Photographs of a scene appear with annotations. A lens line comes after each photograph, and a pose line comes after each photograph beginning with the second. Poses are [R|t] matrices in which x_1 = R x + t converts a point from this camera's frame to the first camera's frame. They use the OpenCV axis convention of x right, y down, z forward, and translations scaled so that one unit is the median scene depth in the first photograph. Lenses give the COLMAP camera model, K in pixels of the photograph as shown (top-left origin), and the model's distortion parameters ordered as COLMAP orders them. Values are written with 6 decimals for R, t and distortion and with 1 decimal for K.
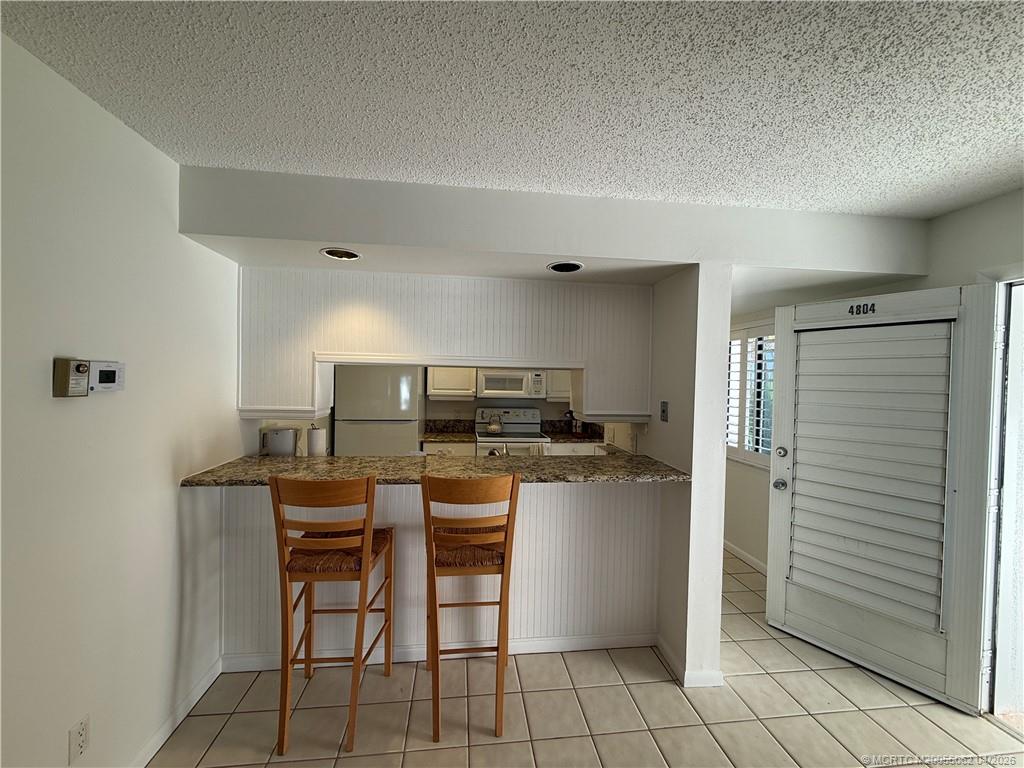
lens RADIAL K [[409.0, 0, 511.6], [0, 409.0, 383.7], [0, 0, 1]] dist [-0.000948, 0.000090]
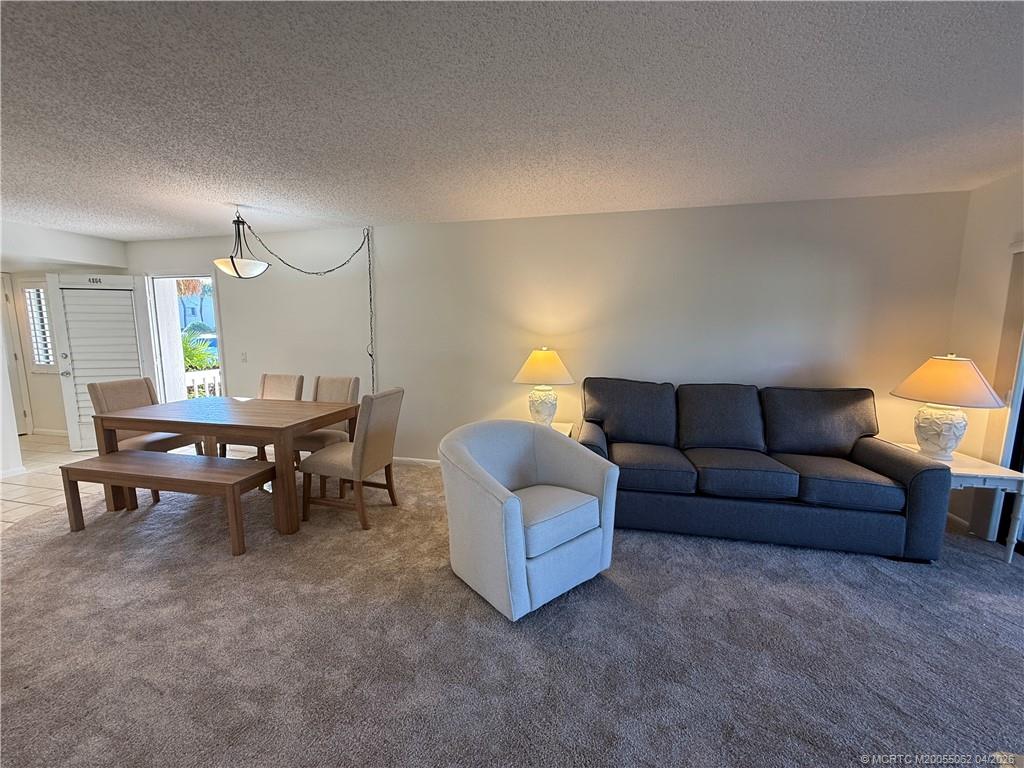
lens RADIAL K [[409.0, 0, 513.6], [0, 409.0, 381.7], [0, 0, 1]] dist [-0.000948, 0.000090]
pose [[0.311982, -0.148191, 0.938460, -0.434594], [0.014814, 0.988399, 0.151152, 0.036049], [-0.949973, -0.033254, 0.310558, -1.469298]]
